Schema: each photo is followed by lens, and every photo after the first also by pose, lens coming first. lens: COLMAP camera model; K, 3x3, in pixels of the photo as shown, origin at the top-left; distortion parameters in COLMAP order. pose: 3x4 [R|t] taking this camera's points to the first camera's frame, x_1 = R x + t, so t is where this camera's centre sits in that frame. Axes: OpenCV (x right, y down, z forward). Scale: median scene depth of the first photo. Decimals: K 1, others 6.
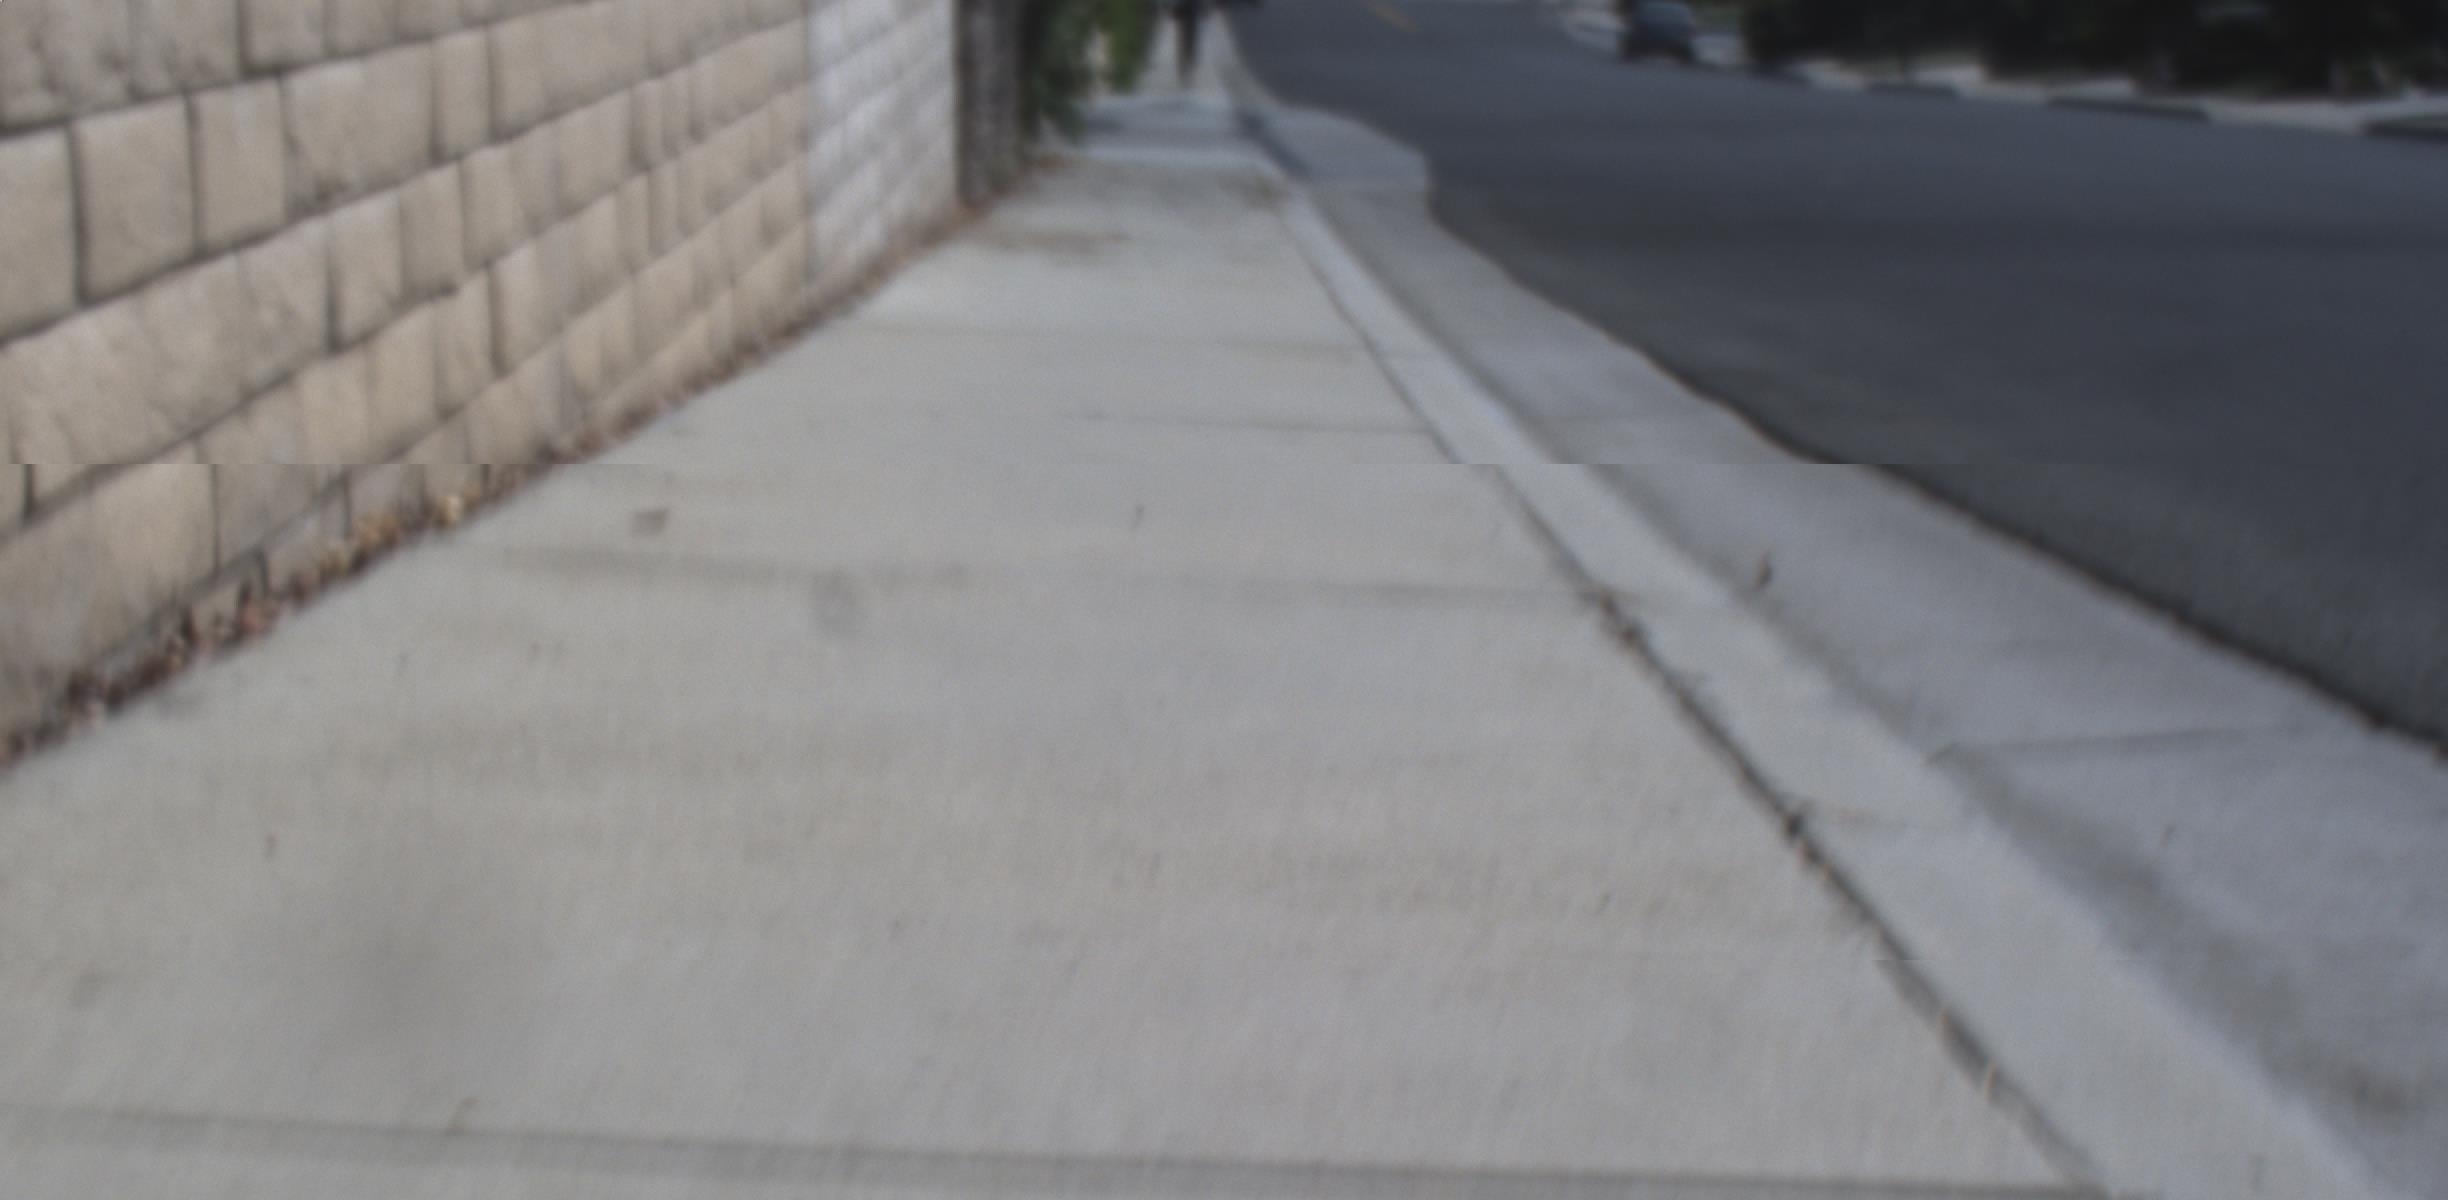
lens RADIAL K [[4482.8, 0, 1226.9], [0, 4482.8, 604.0], [0, 0, 1]] dist [-0.122993, 0.201892]
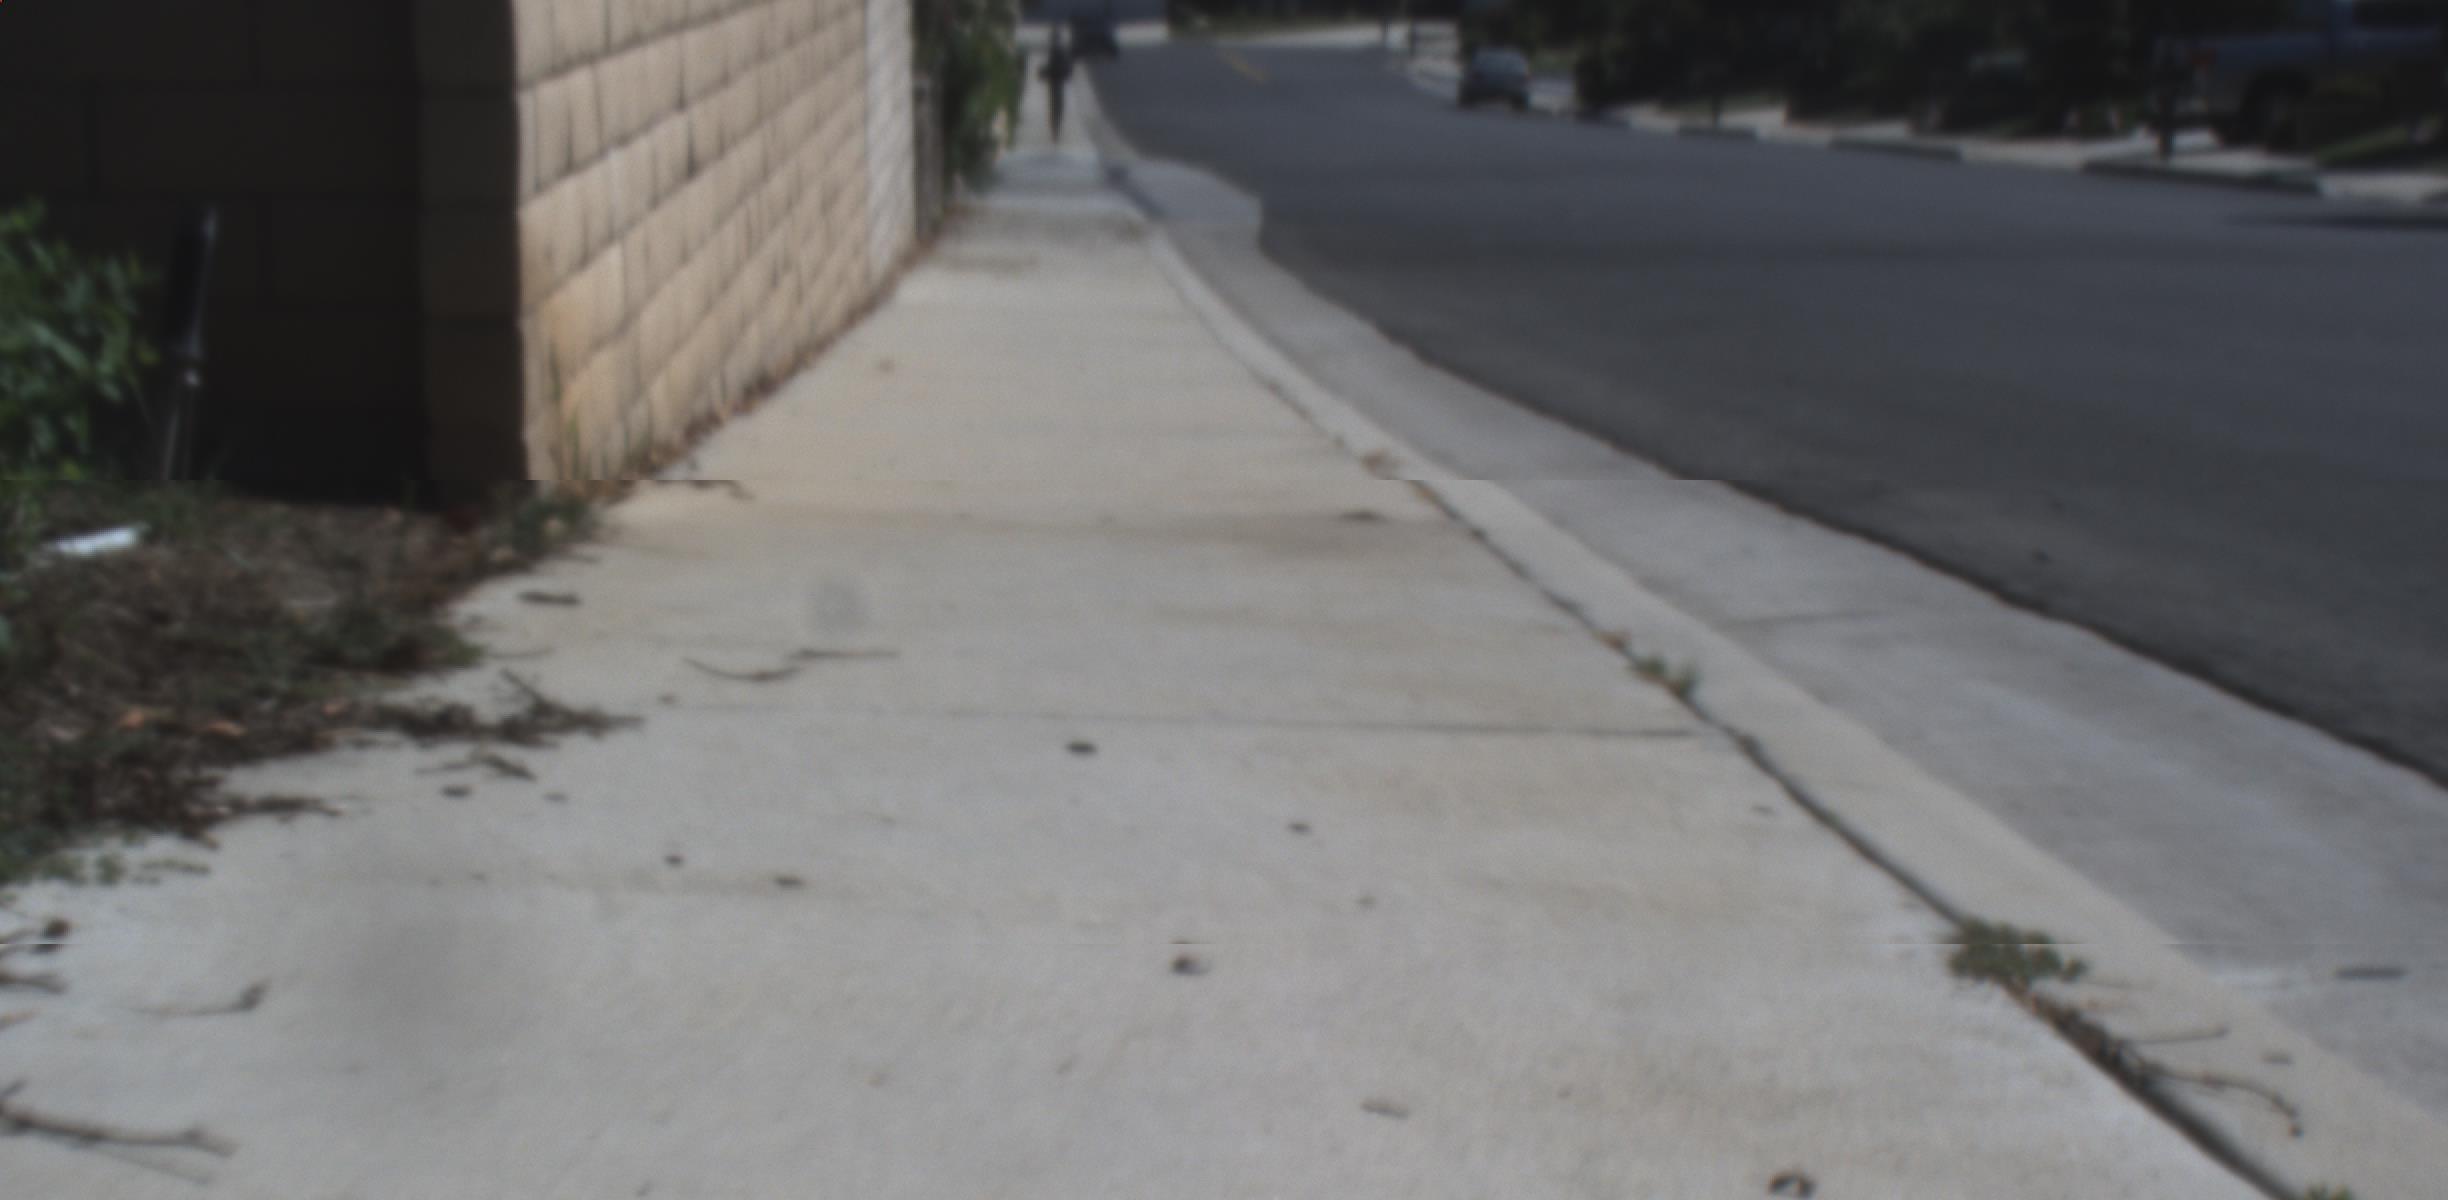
lens RADIAL K [[4480.2, 0, 1267.8], [0, 4480.2, 604.2], [0, 0, 1]] dist [-0.065452, 0.014811]
pose [[0.999117, -0.015488, 0.039060, -0.007918], [0.015869, 0.999829, -0.009477, 0.053608], [-0.038906, 0.010088, 0.999192, -0.545621]]
